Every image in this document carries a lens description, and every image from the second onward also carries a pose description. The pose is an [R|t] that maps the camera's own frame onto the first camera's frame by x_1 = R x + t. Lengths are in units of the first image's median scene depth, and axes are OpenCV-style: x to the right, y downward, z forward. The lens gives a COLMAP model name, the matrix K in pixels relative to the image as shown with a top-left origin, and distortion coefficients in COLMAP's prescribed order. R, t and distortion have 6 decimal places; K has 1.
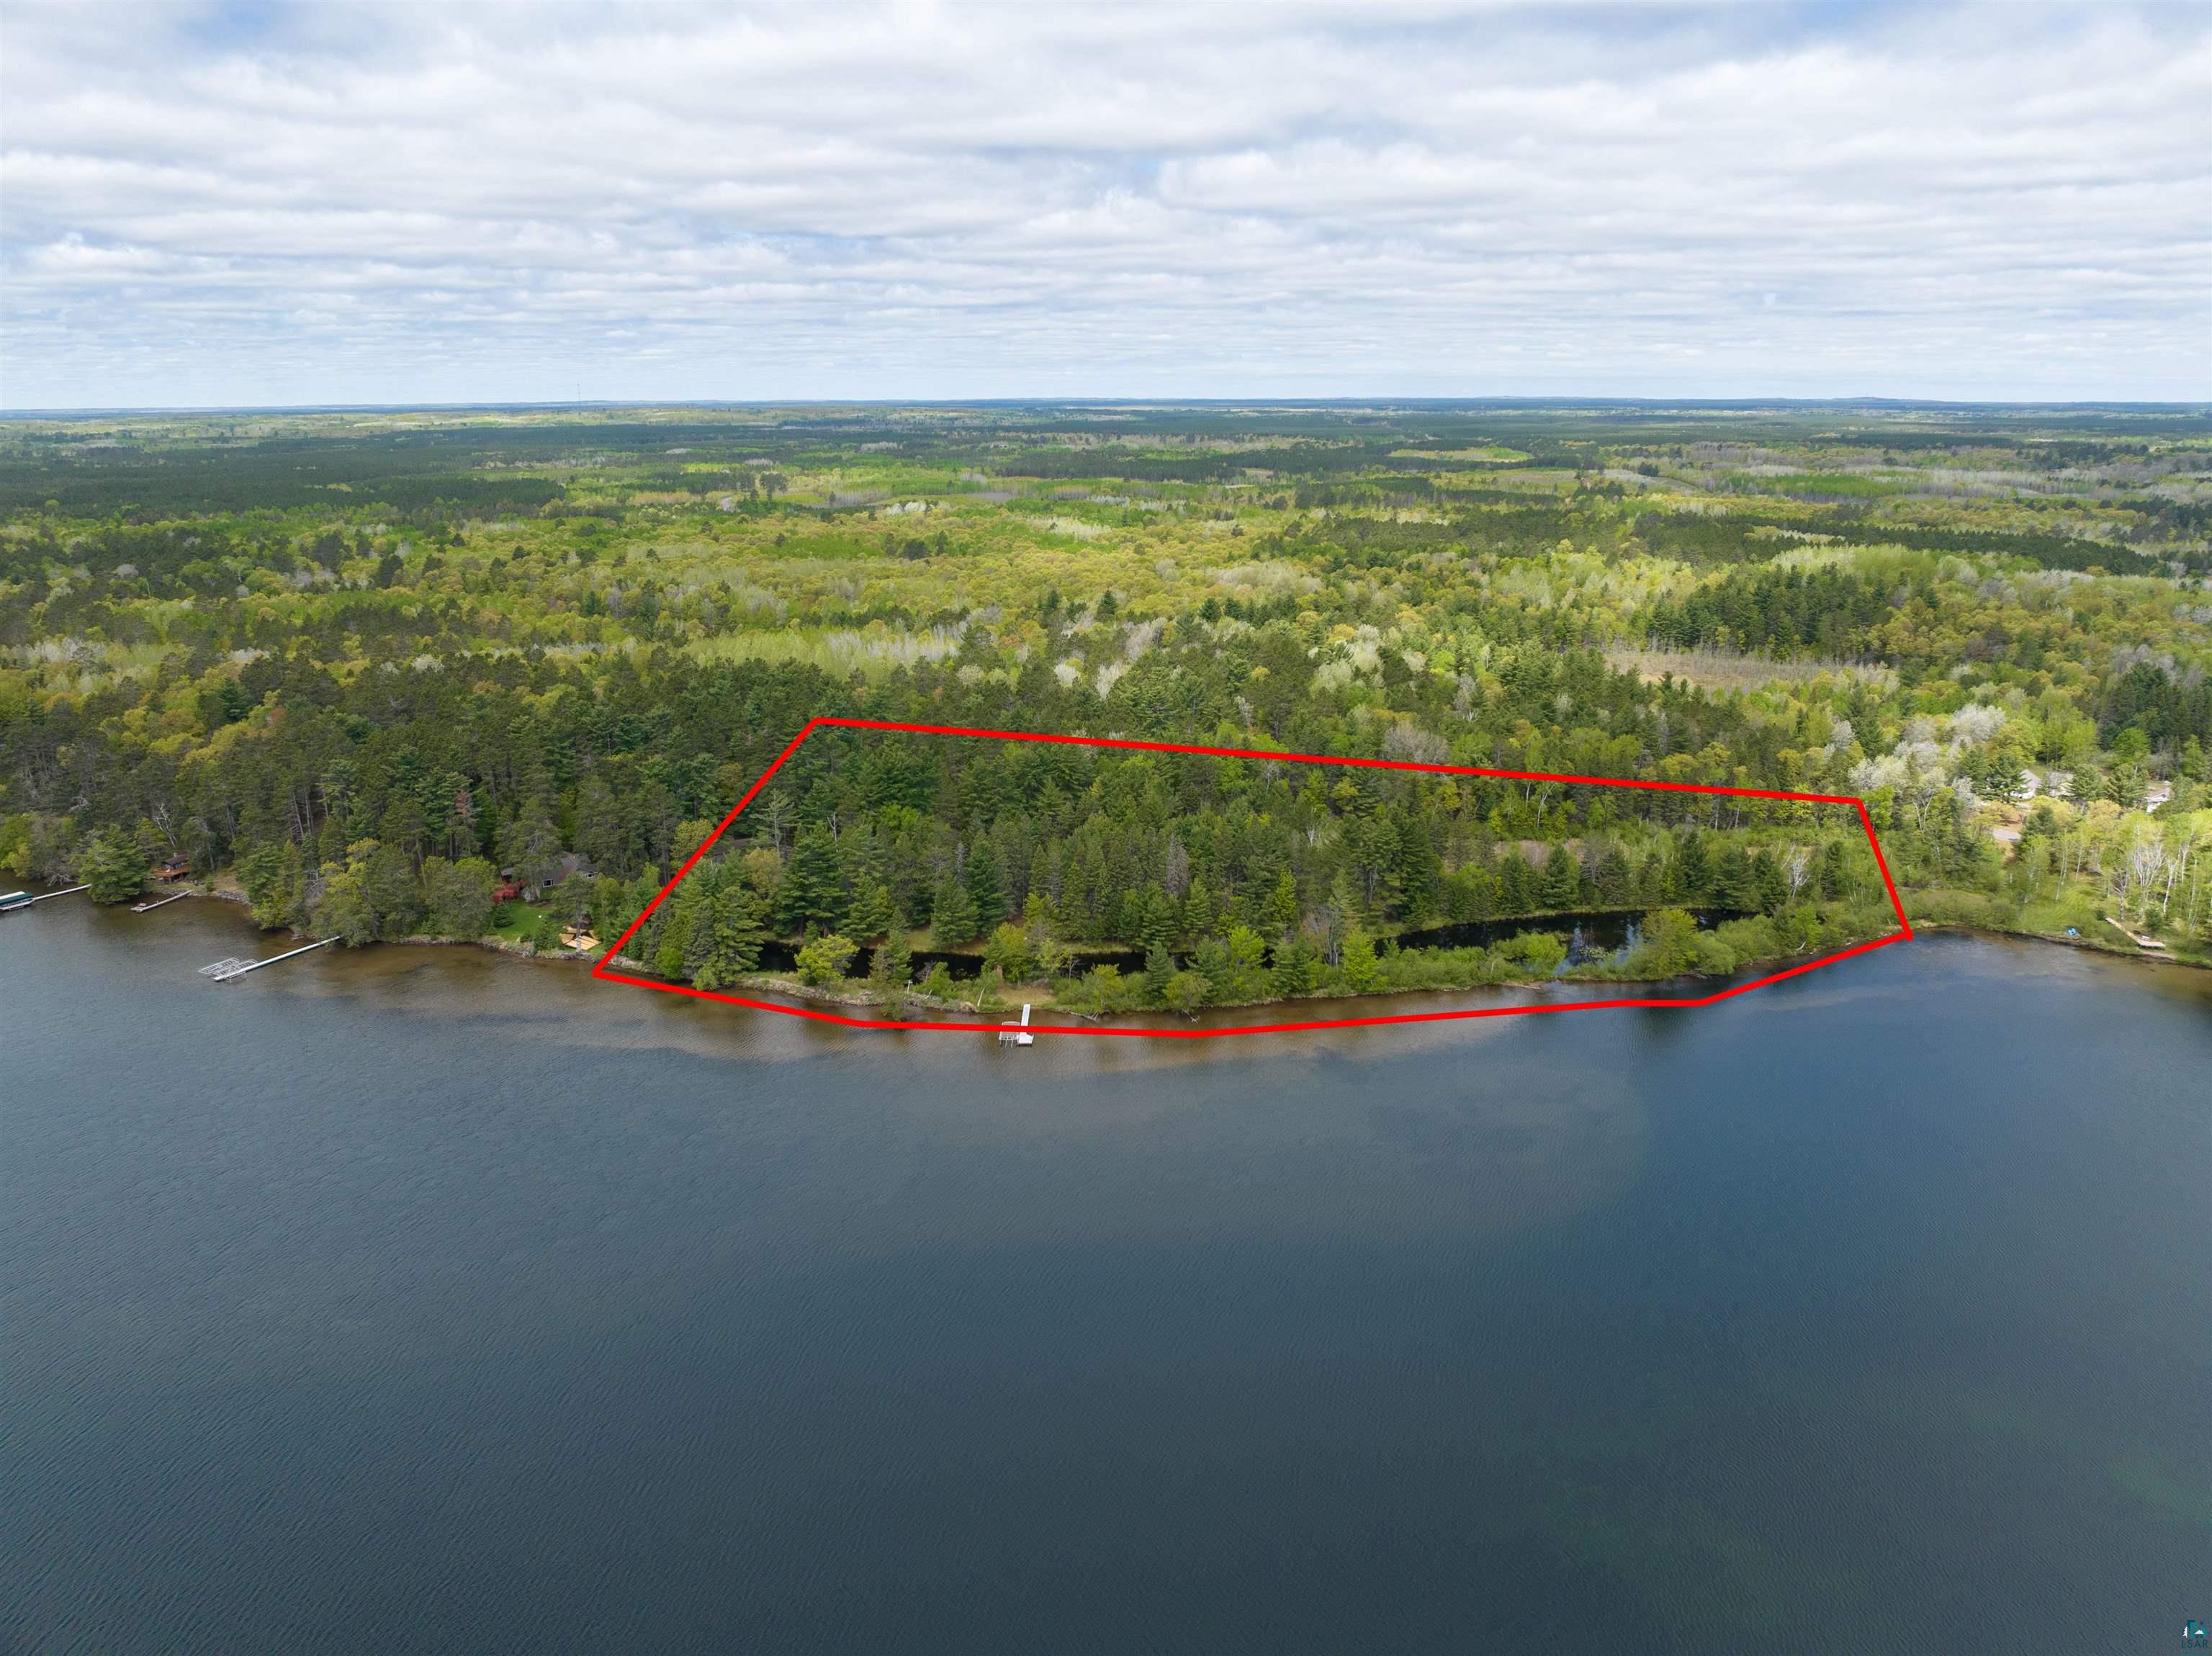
lens RADIAL K [[1545.0, 0, 1112.9], [0, 1545.0, 821.1], [0, 0, 1]] dist [-0.062421, 0.037499]
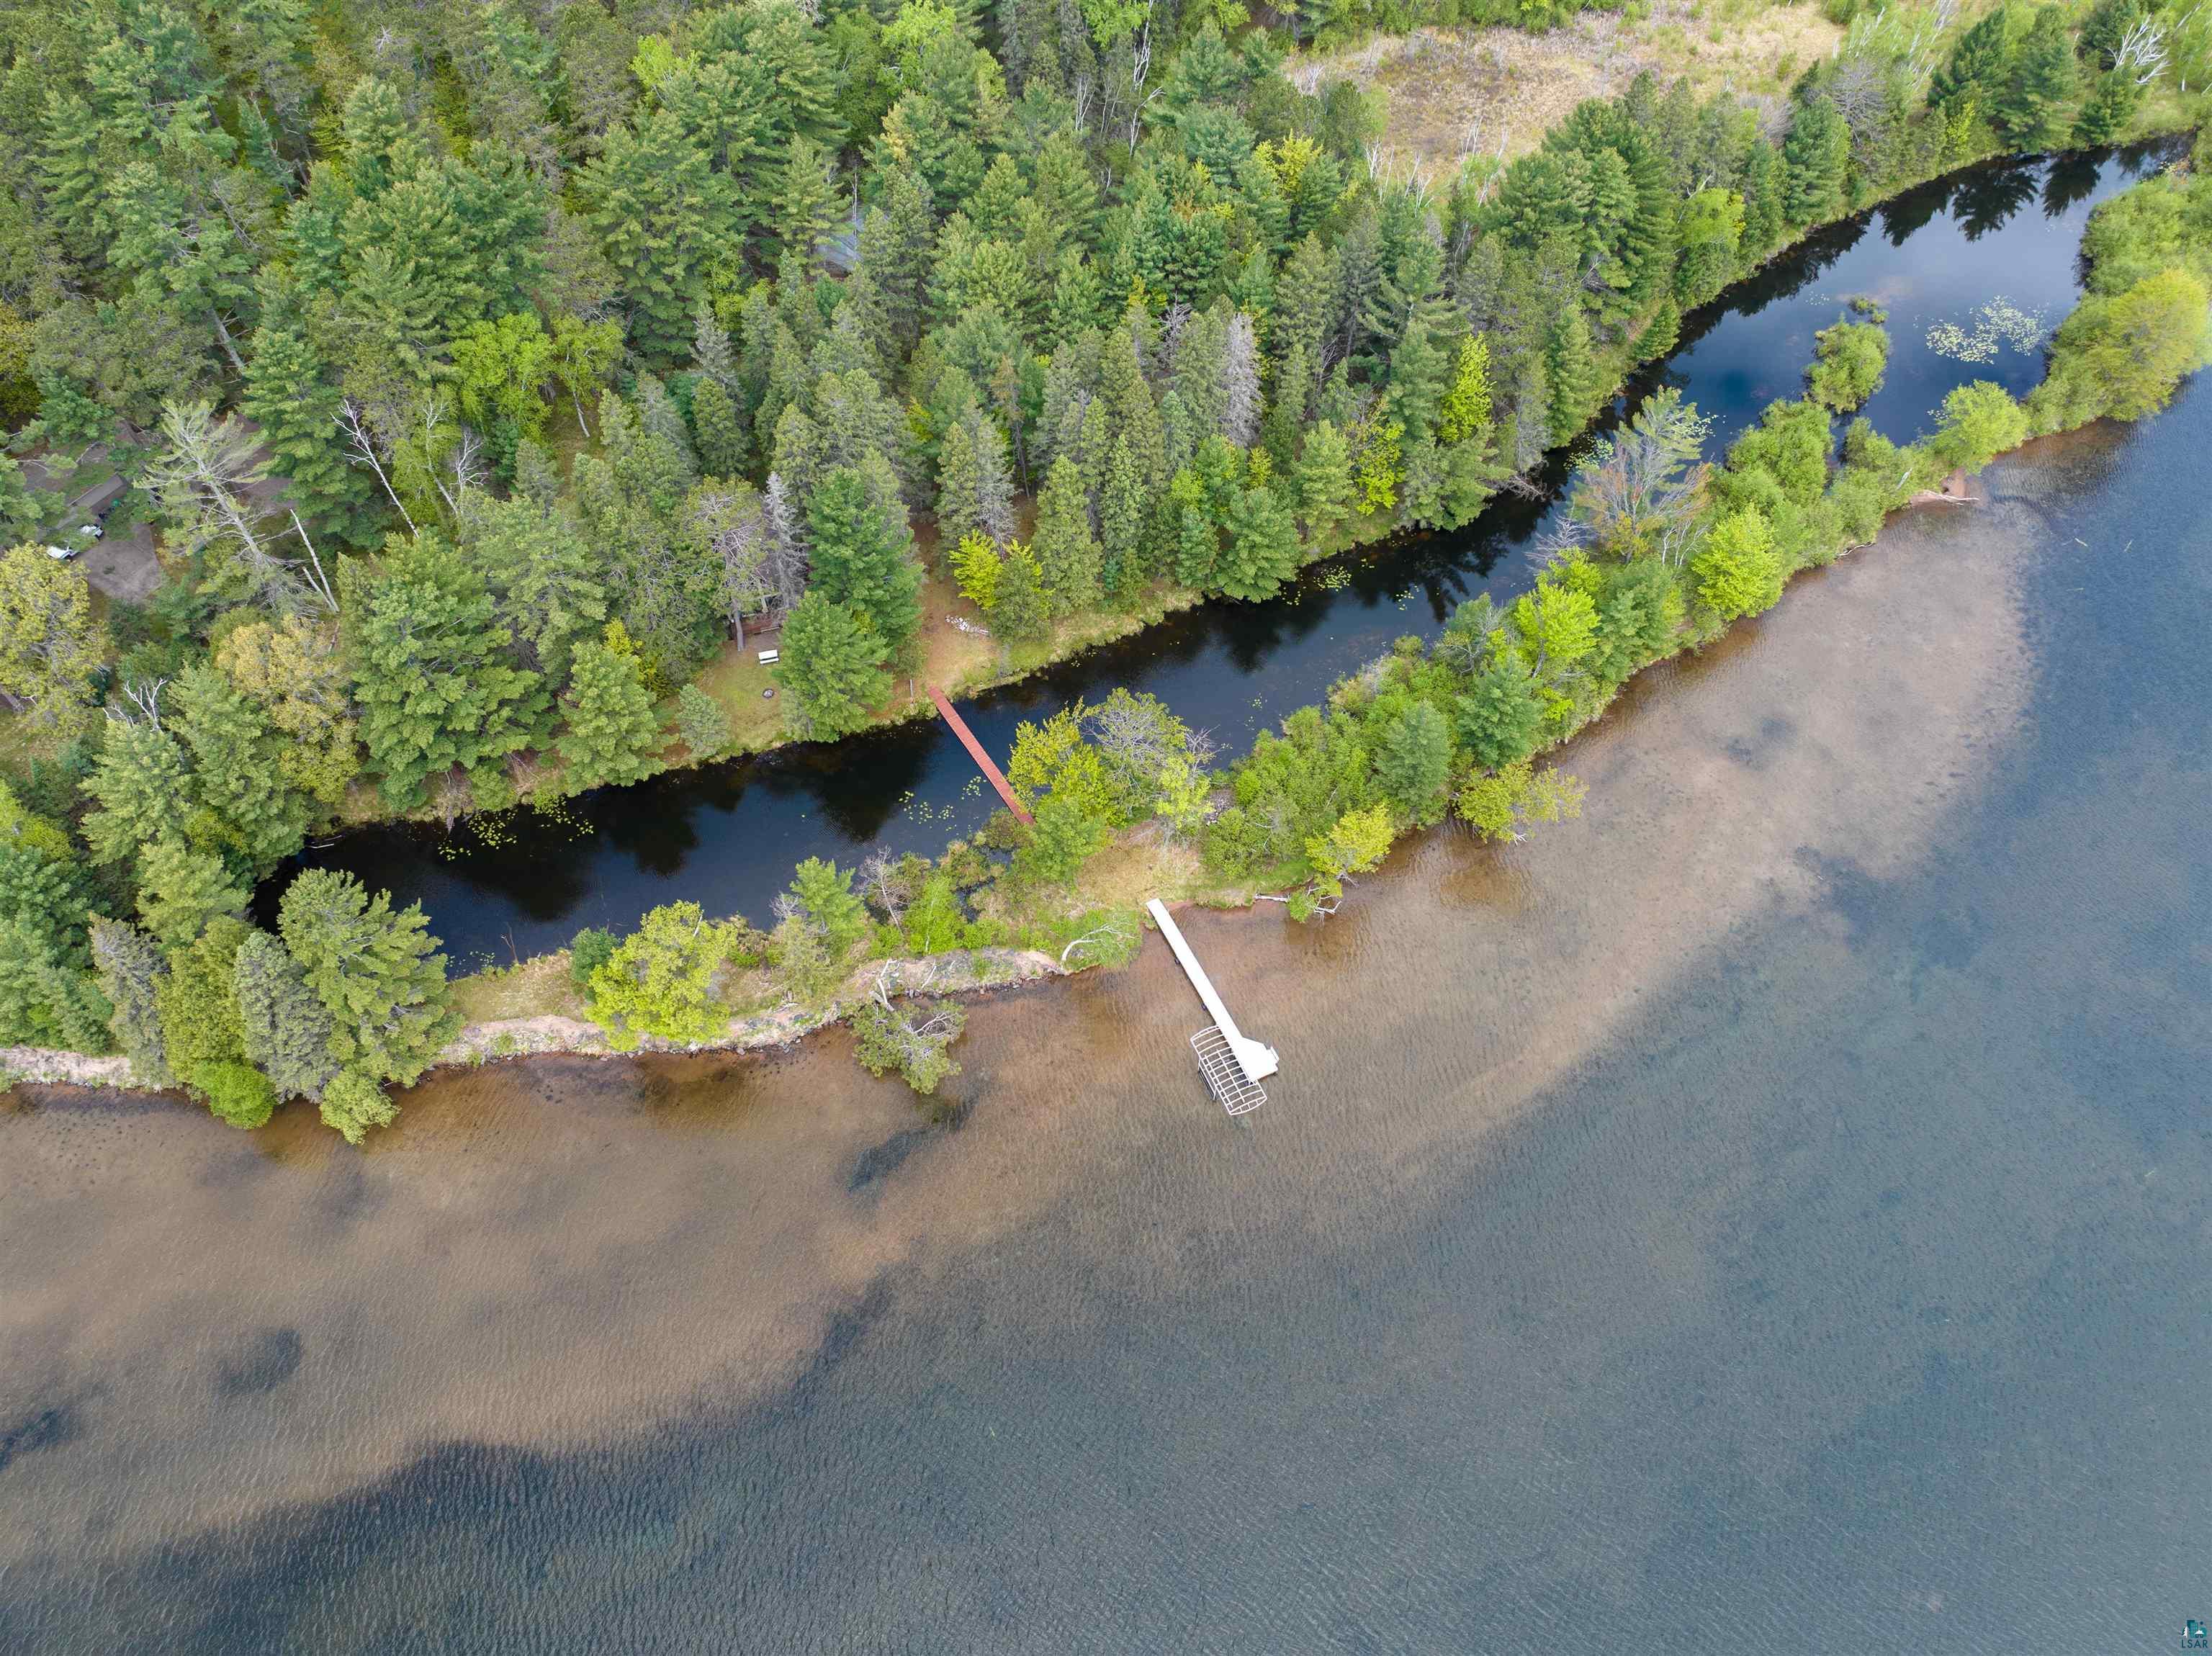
lens RADIAL K [[1545.0, 0, 1112.9], [0, 1545.0, 821.1], [0, 0, 1]] dist [-0.062421, 0.037499]
pose [[0.899489, -0.352342, 0.258409, -0.116834], [0.115145, 0.761637, 0.637692, -0.125715], [-0.421499, -0.543842, 0.725655, 0.480556]]
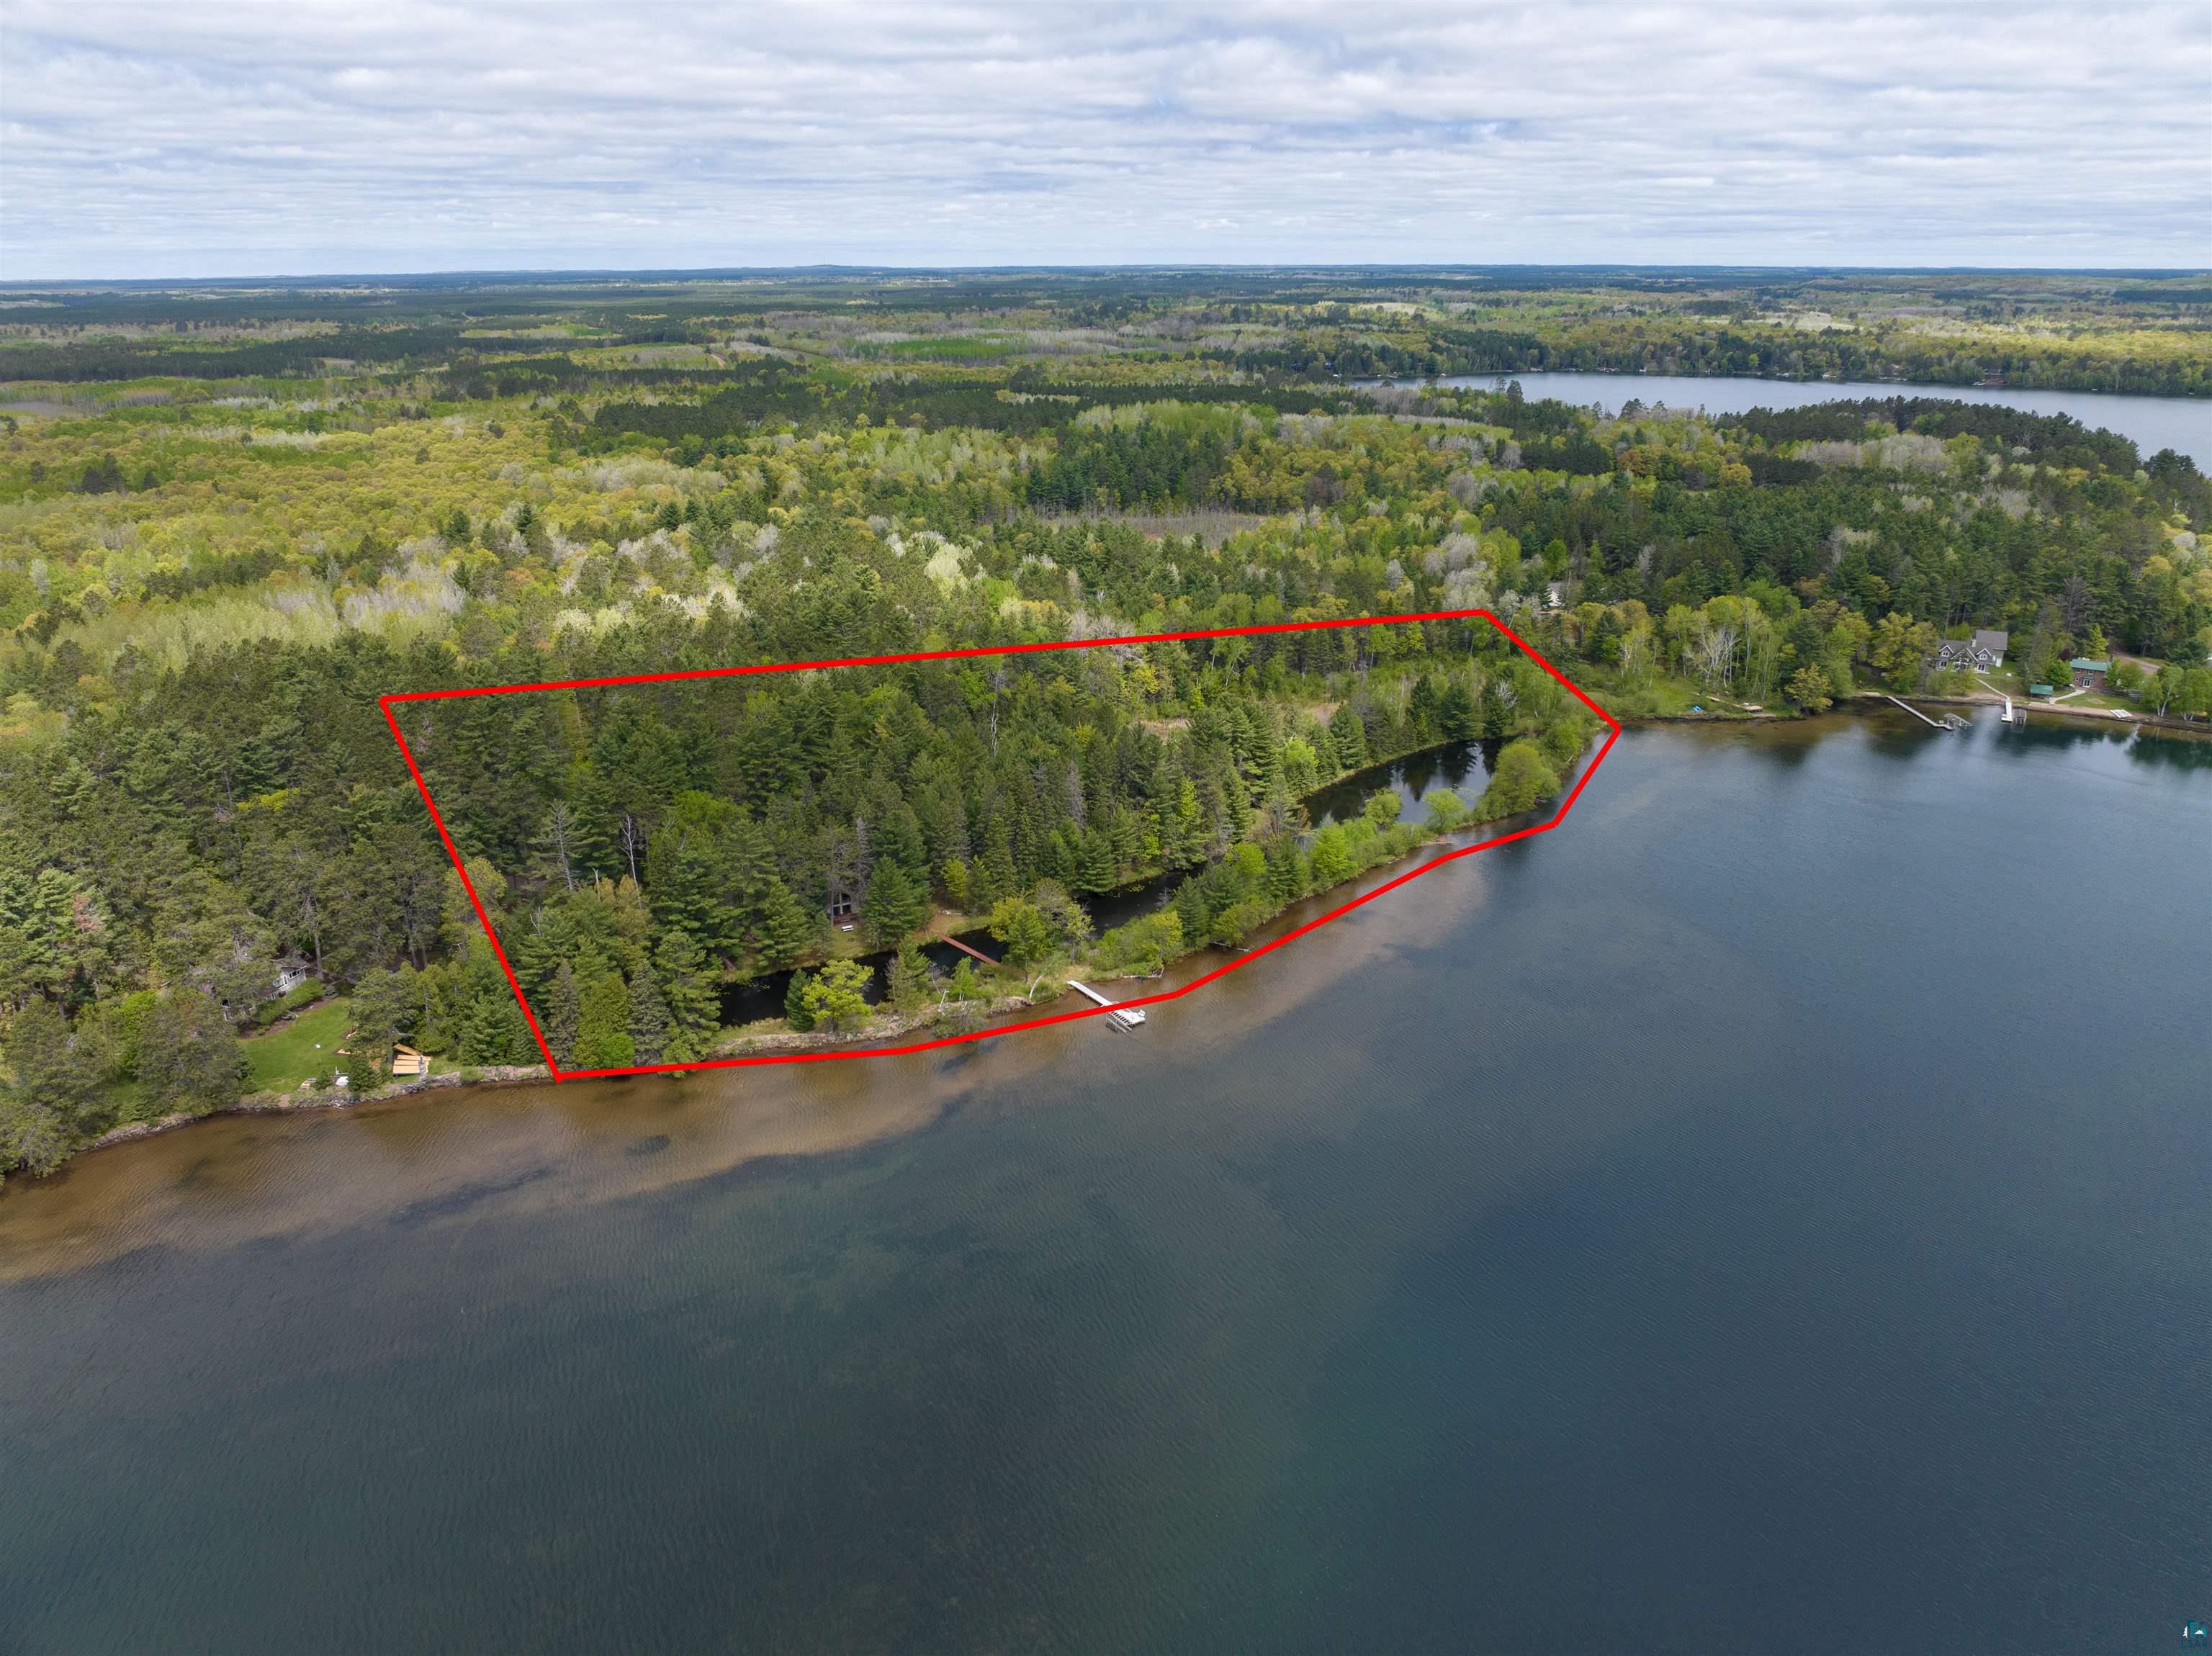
lens RADIAL K [[1545.0, 0, 1112.9], [0, 1545.0, 821.1], [0, 0, 1]] dist [-0.062421, 0.037499]
pose [[0.808386, -0.200176, 0.553571, -0.344473], [0.156832, 0.979654, 0.125226, -0.051457], [-0.567376, -0.014413, 0.823333, 0.184833]]
